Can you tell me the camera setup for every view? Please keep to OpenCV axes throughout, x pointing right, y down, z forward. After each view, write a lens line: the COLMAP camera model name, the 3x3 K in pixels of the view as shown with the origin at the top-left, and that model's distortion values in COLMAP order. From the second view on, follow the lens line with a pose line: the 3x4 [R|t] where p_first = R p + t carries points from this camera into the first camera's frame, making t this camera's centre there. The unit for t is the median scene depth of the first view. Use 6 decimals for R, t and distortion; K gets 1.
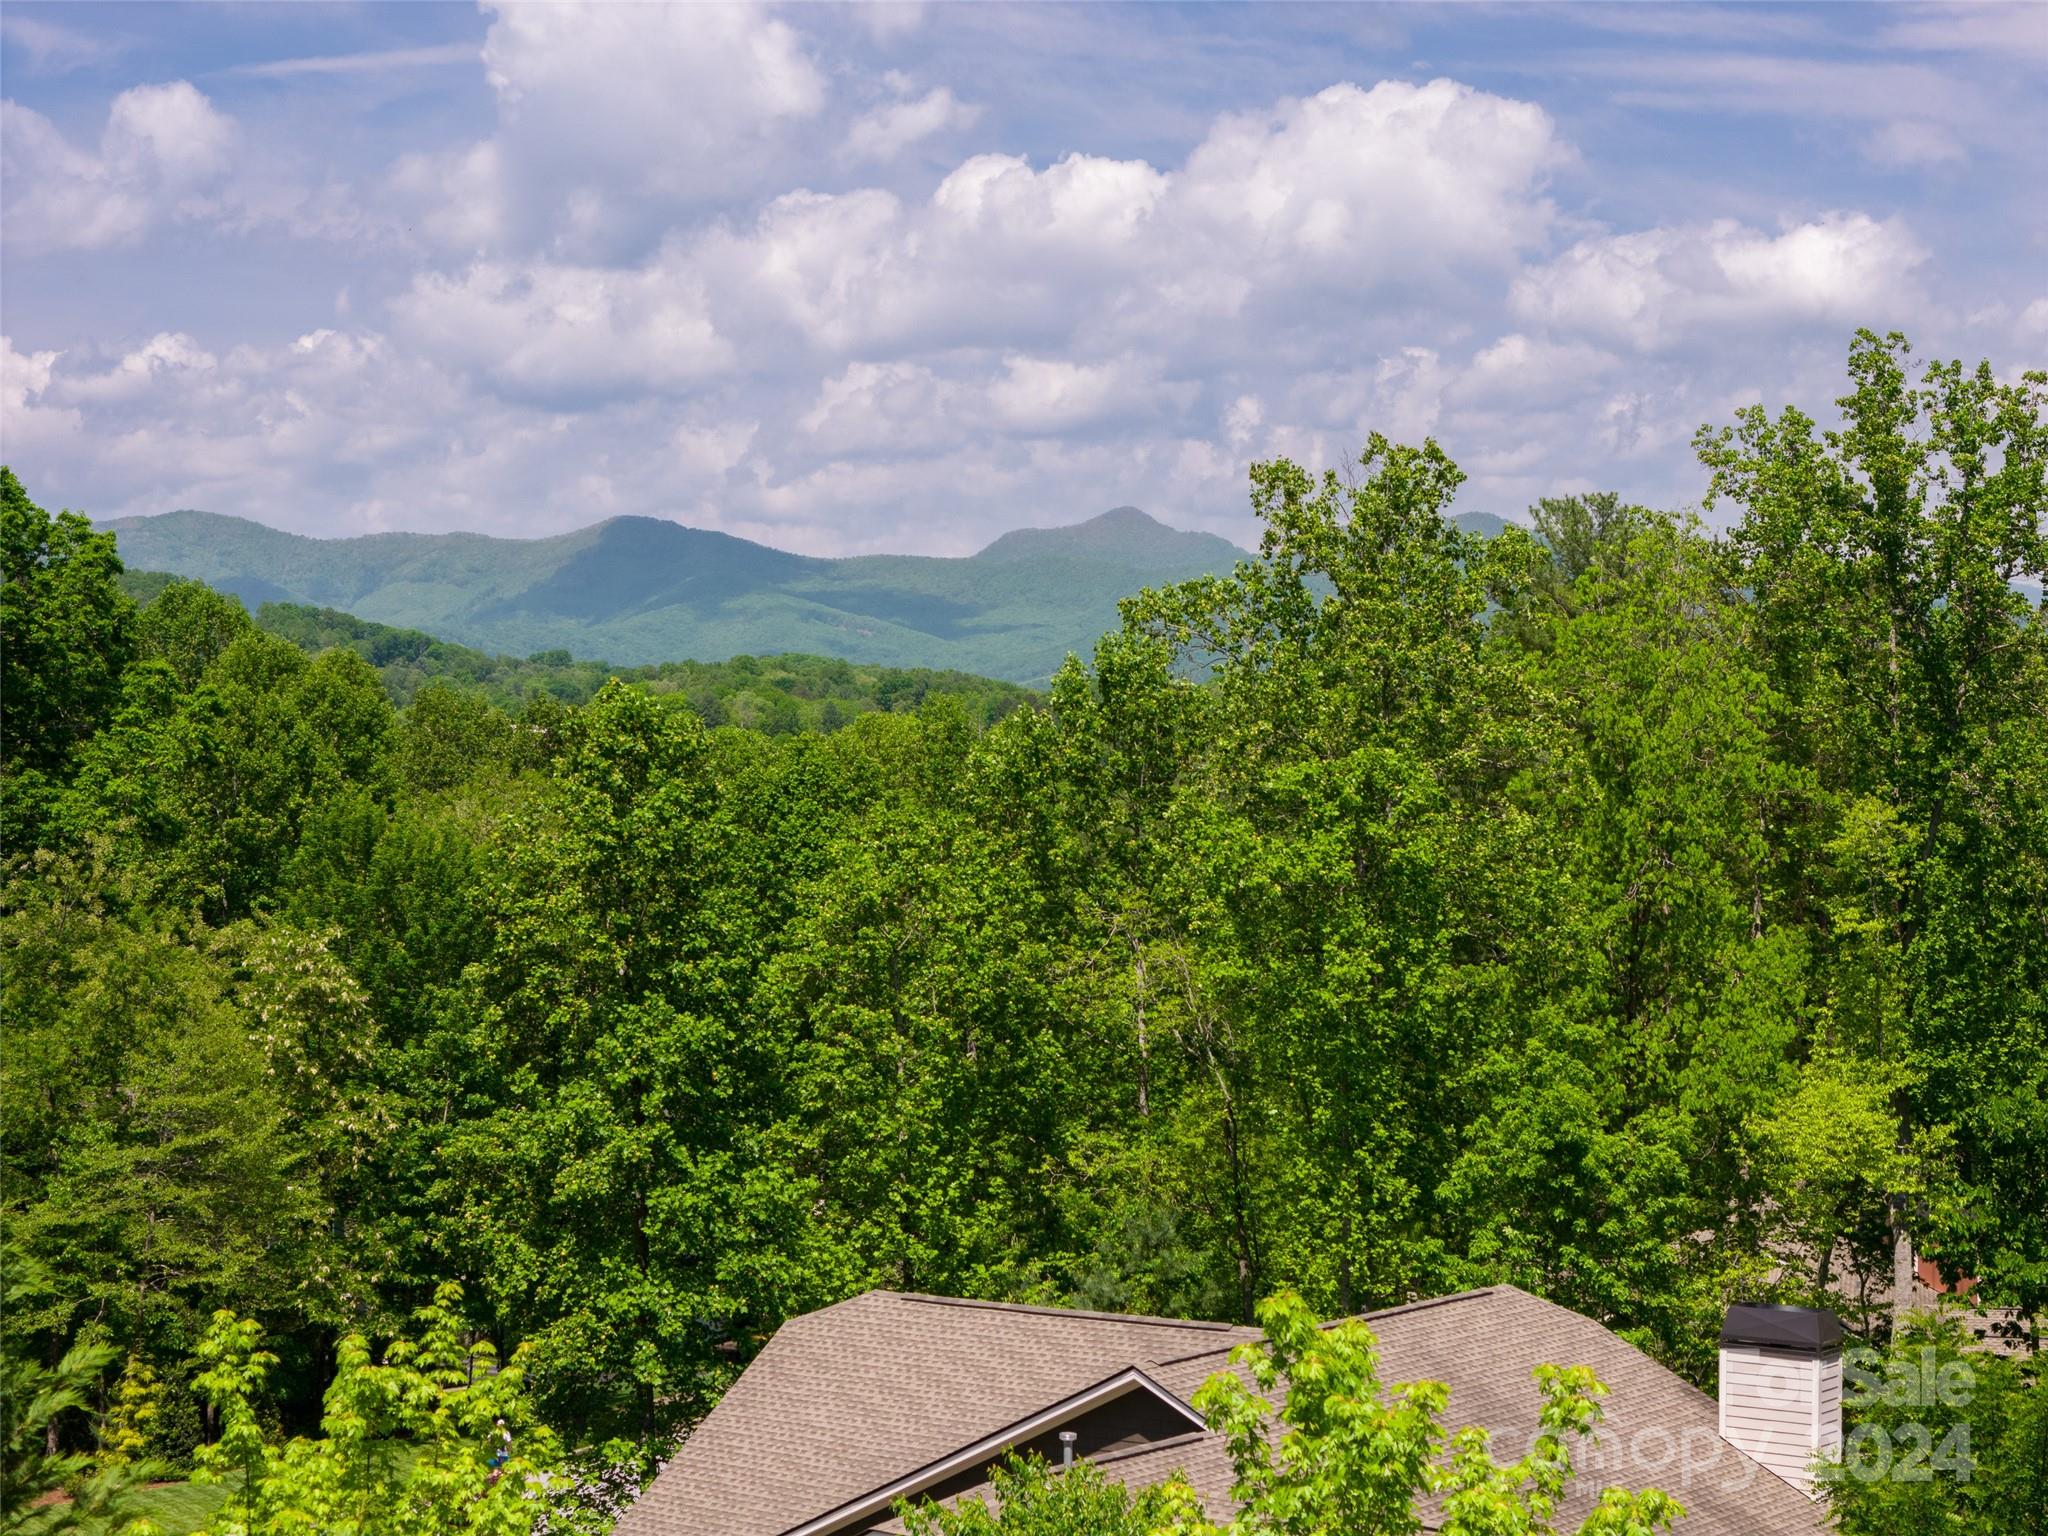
lens RADIAL K [[4095.6, 0, 1156.5], [0, 4095.6, 721.0], [0, 0, 1]] dist [-0.194320, 0.596732]
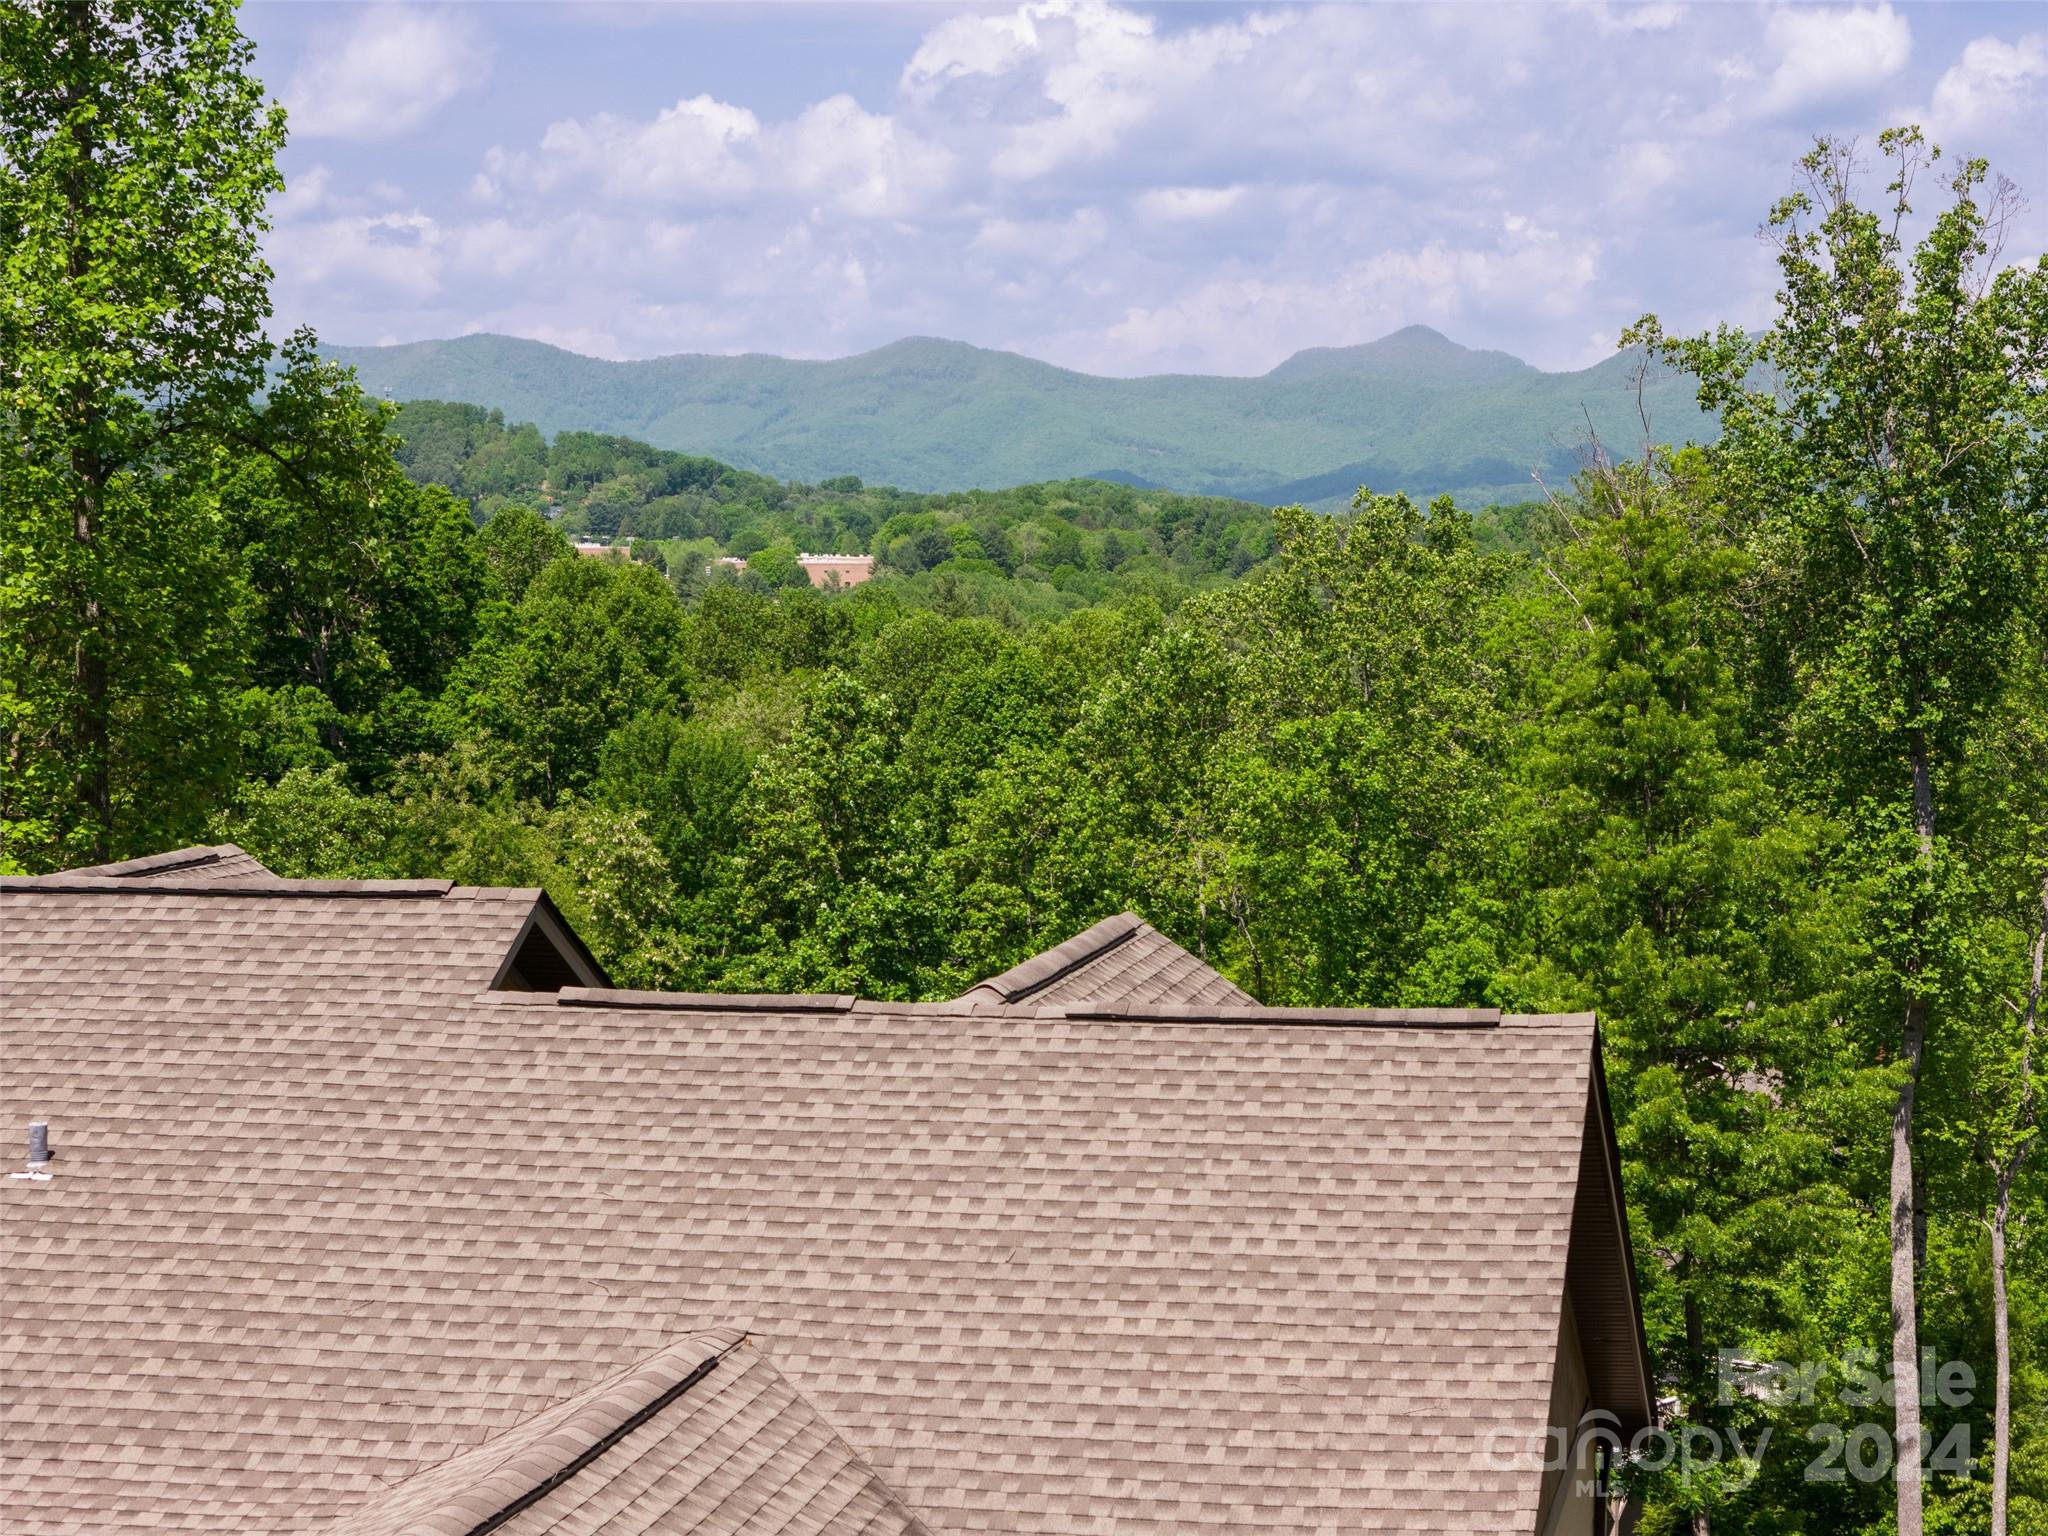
lens RADIAL K [[4098.0, 0, 1082.2], [0, 4098.0, 911.9], [0, 0, 1]] dist [-0.217800, 0.041931]
pose [[0.995995, 0.004321, -0.089303, 0.089517], [0.003805, 0.995878, 0.090625, -0.054212], [0.089327, -0.090602, 0.991873, -0.463995]]
